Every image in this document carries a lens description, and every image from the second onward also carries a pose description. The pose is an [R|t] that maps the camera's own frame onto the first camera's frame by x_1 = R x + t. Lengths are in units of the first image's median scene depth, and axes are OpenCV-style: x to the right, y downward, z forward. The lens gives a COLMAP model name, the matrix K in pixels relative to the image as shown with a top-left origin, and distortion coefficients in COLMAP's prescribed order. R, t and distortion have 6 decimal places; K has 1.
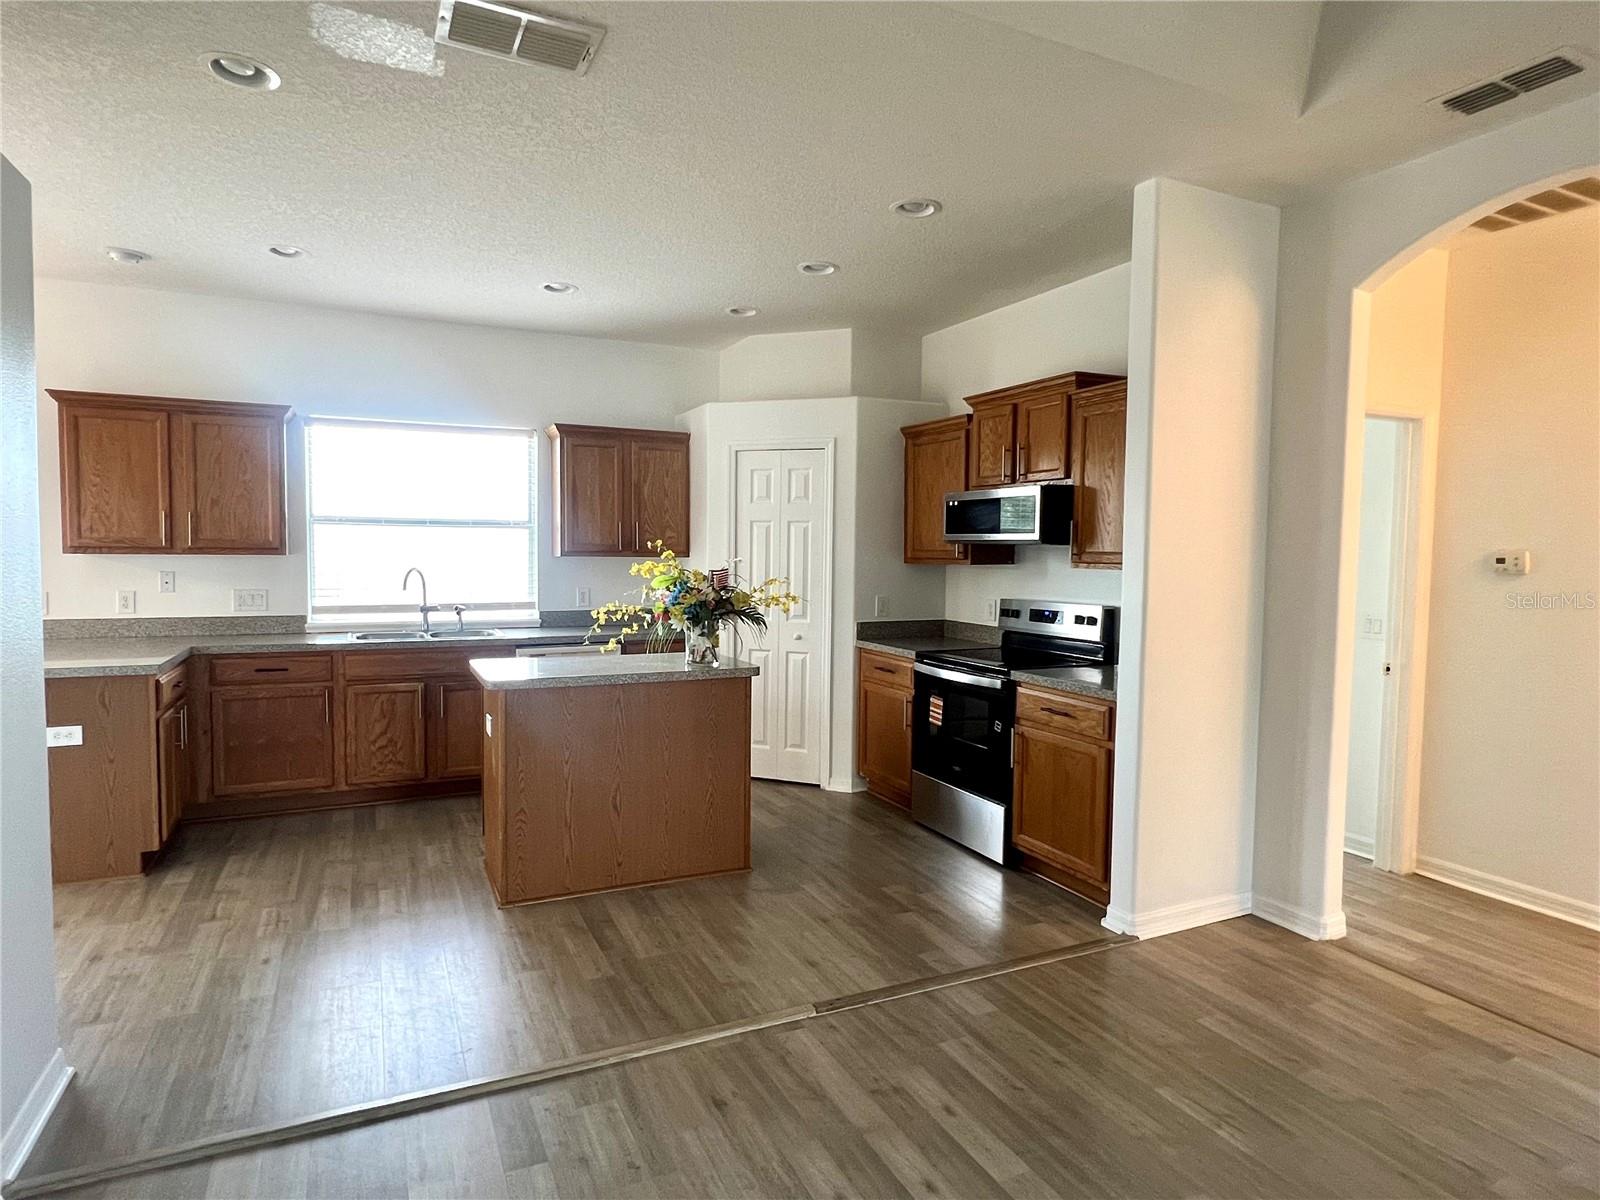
lens RADIAL K [[901.9, 0, 787.4], [0, 901.9, 598.5], [0, 0, 1]] dist [-0.003166, -0.000902]
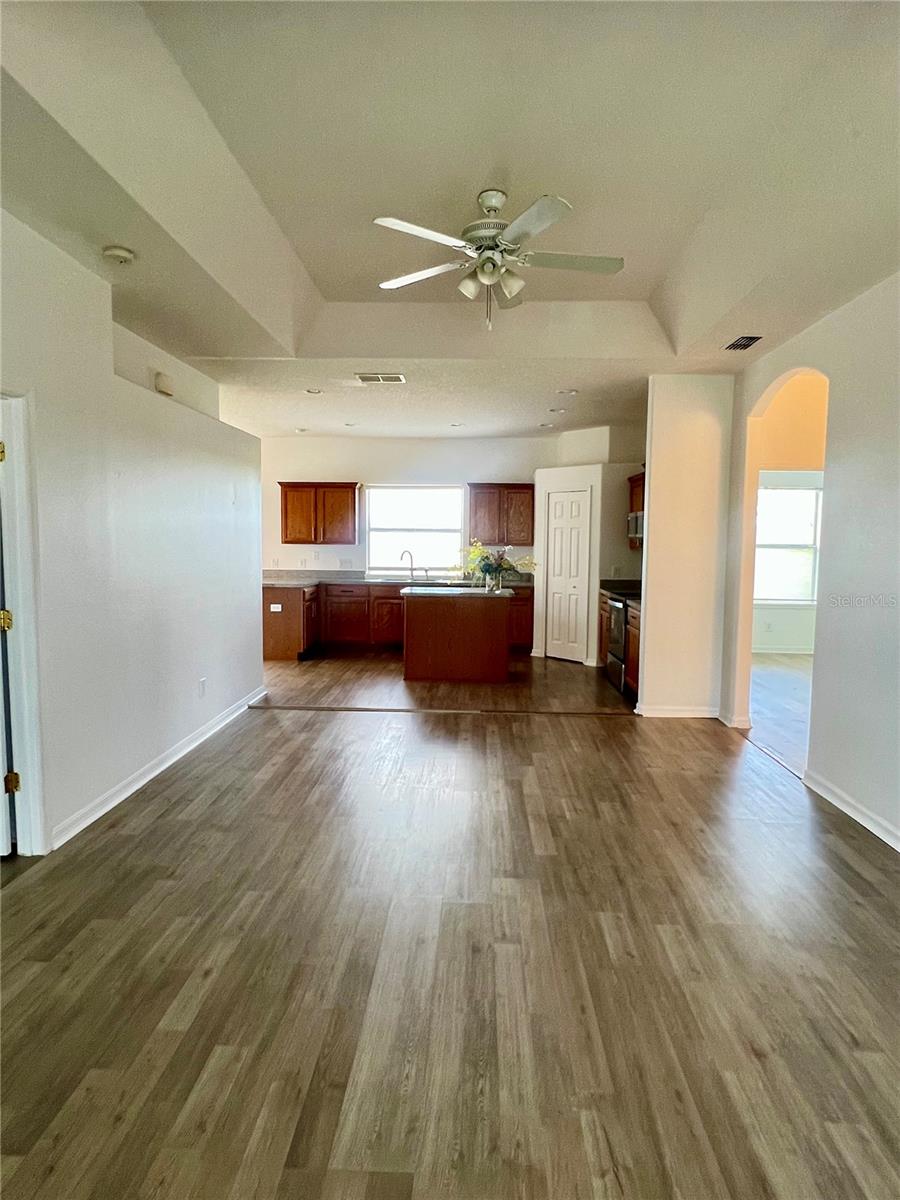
lens RADIAL K [[674.6, 0, 450.0], [0, 674.6, 600.0], [0, 0, 1]] dist [-0.001974, -0.000260]
pose [[0.886854, 0.037751, -0.460504, 0.546768], [-0.024758, 0.999107, 0.034225, 0.034034], [0.461385, -0.018952, 0.886997, -0.524546]]
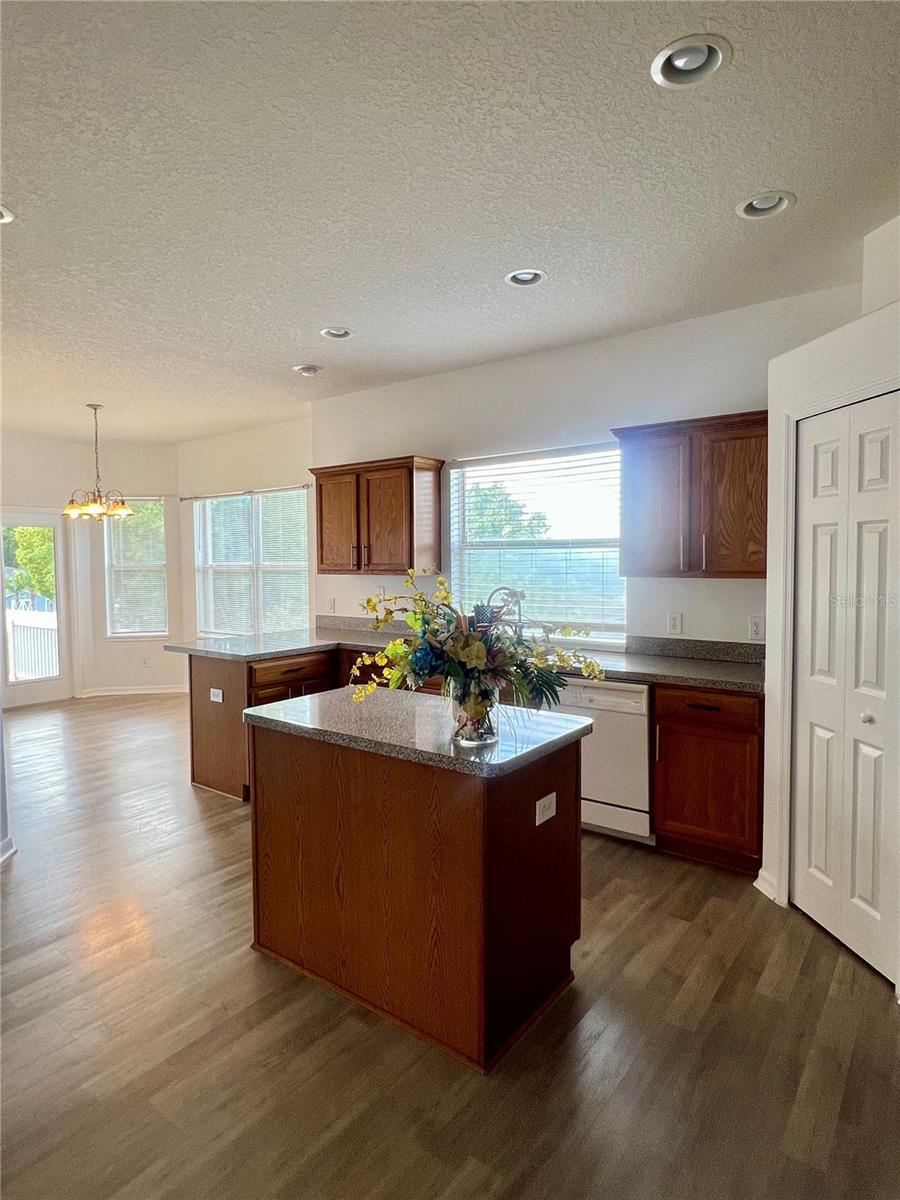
lens RADIAL K [[677.5, 0, 447.0], [0, 677.5, 584.3], [0, 0, 1]] dist [-0.003755, -0.000730]
pose [[0.461761, 0.019412, -0.886792, 0.333852], [-0.031900, 0.999477, 0.005268, -0.046050], [0.886430, 0.025856, 0.462139, 0.668098]]
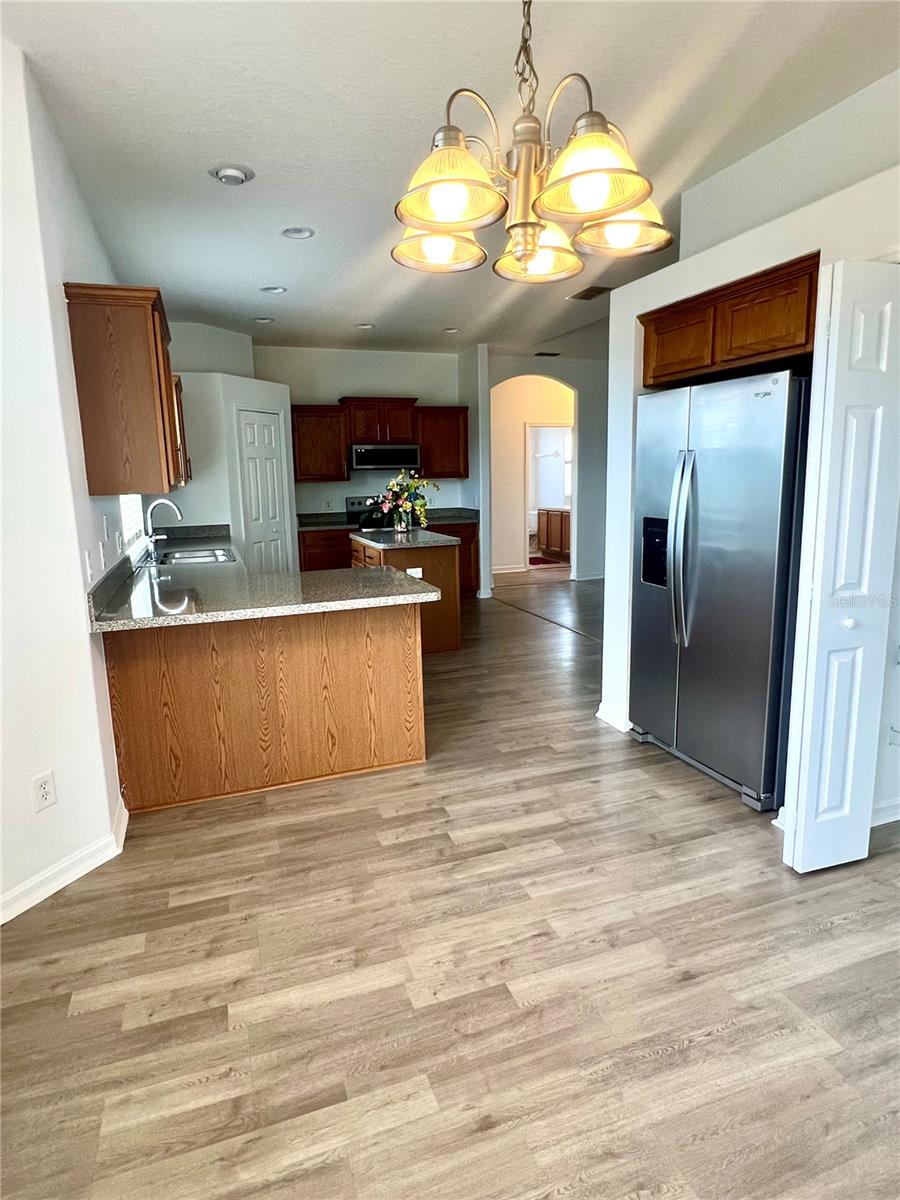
lens RADIAL K [[681.0, 0, 449.4], [0, 681.0, 589.2], [0, 0, 1]] dist [-0.004637, 0.000390]
pose [[0.088362, -0.182401, 0.979246, -1.433240], [0.079713, 0.981233, 0.175578, -0.052439], [-0.992894, 0.062544, 0.101243, 0.687519]]
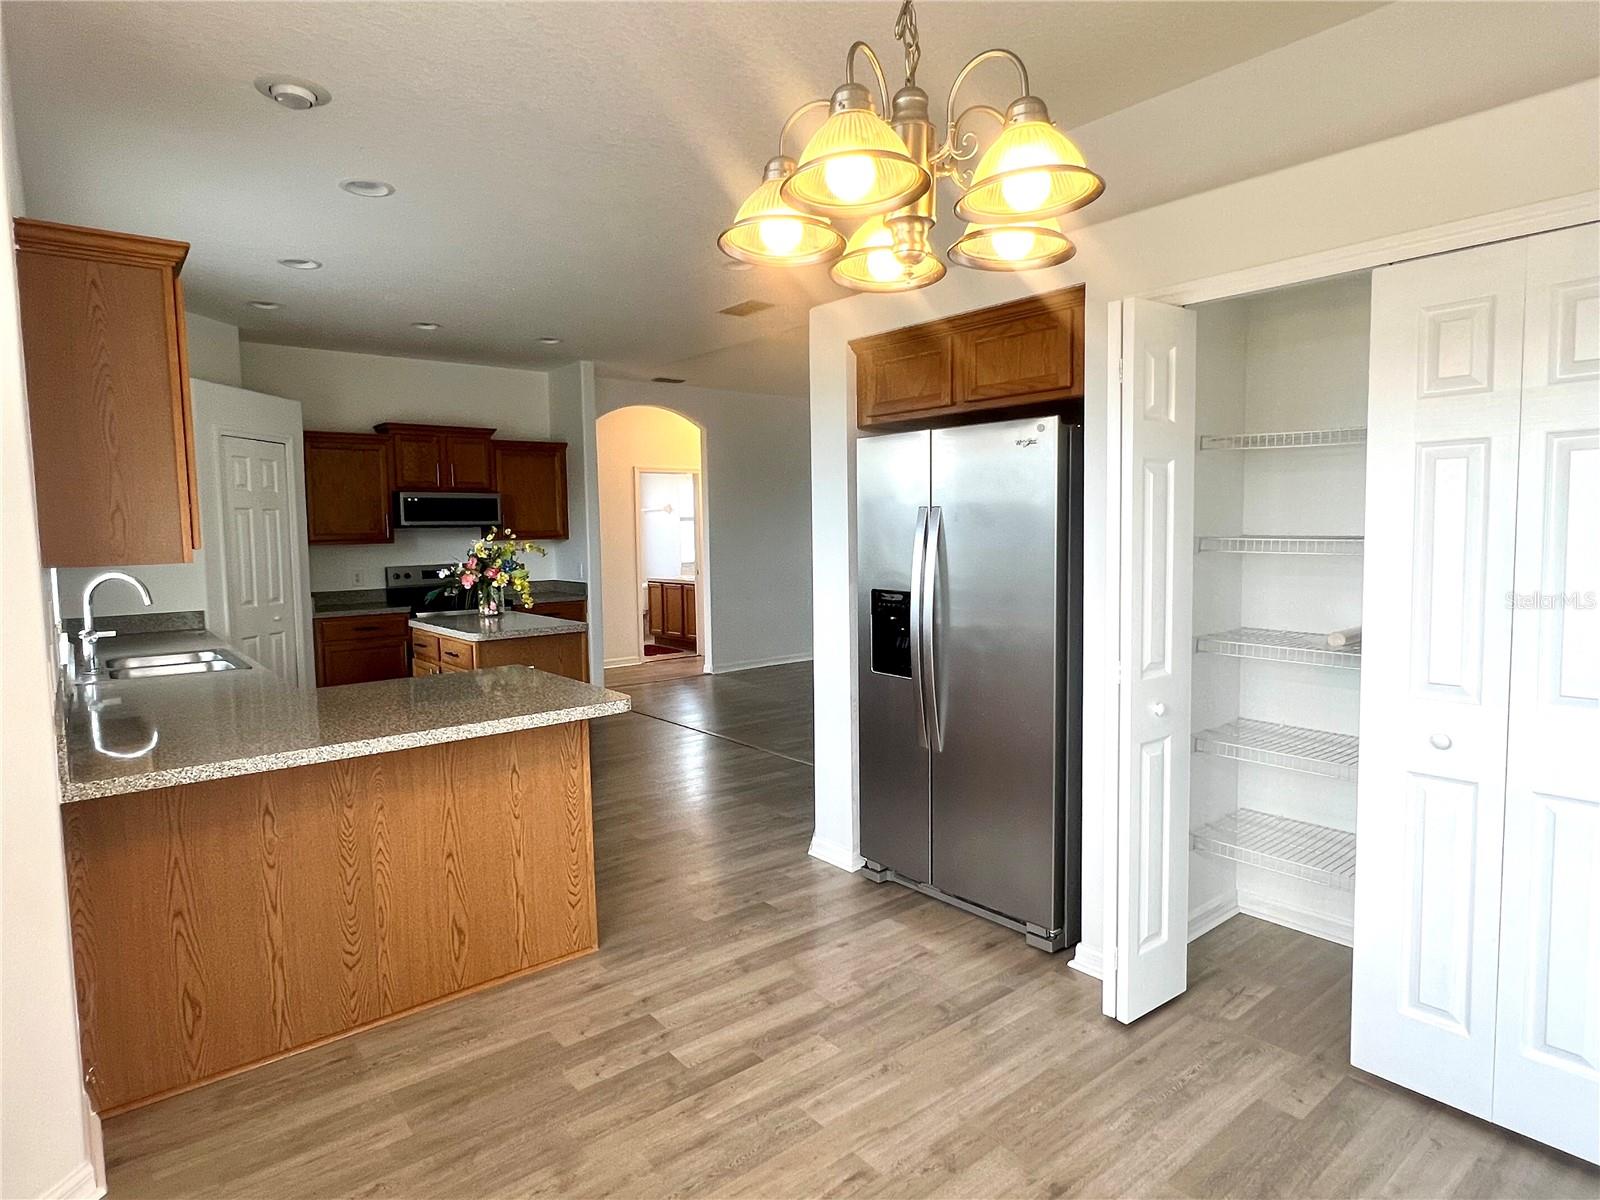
lens RADIAL K [[908.0, 0, 796.7], [0, 908.0, 593.6], [0, 0, 1]] dist [-0.004637, 0.000390]
pose [[-0.243388, -0.079870, 0.966635, -1.409950], [0.068149, 0.992733, 0.099186, -0.060430], [-0.967532, 0.090016, -0.236176, 0.796066]]
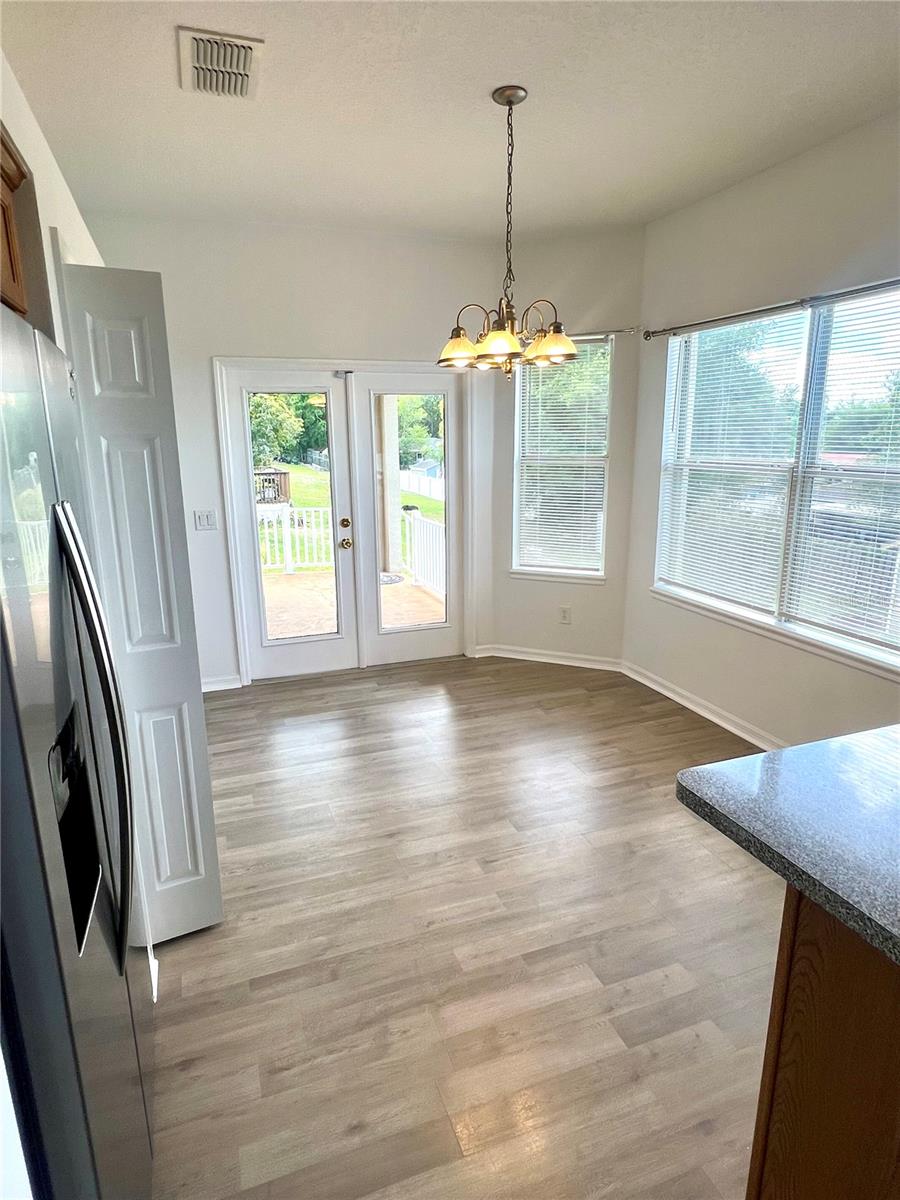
lens RADIAL K [[674.6, 0, 450.0], [0, 674.6, 600.0], [0, 0, 1]] dist [-0.001974, -0.000260]
pose [[-0.079067, 0.228599, -0.970304, -0.486604], [-0.049524, 0.971249, 0.232857, -0.079320], [0.995638, 0.066464, -0.065473, 0.675607]]
